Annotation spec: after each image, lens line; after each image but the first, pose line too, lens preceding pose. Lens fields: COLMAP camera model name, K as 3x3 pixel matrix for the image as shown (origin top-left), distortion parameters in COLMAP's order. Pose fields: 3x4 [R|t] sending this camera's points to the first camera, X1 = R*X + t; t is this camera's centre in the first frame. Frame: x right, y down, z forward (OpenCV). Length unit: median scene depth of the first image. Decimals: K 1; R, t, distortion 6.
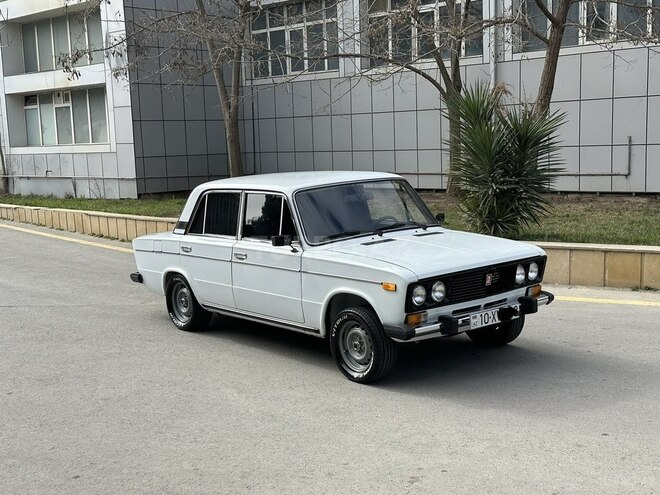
lens RADIAL K [[889.8, 0, 330.0], [0, 889.8, 247.5], [0, 0, 1]] dist [0.132873, -0.050155]
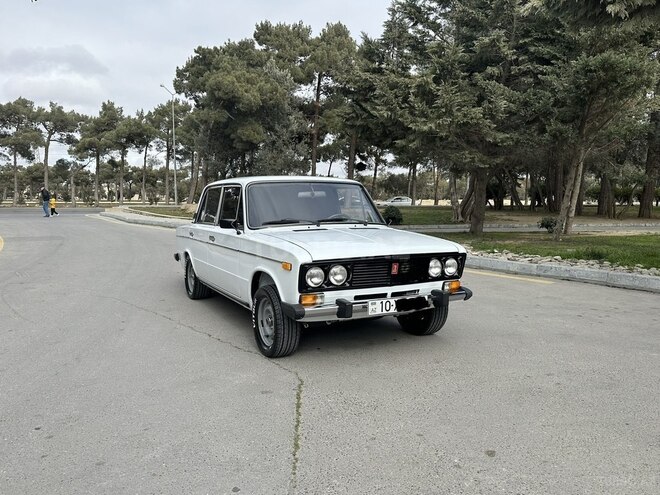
lens RADIAL K [[521.2, 0, 315.1], [0, 521.2, 253.7], [0, 0, 1]] dist [0.002317, -0.010339]
pose [[0.974592, 0.071750, -0.212187, 0.200571], [-0.076763, 0.996929, -0.015472, 0.032860], [0.210425, 0.031367, 0.977107, 0.376733]]
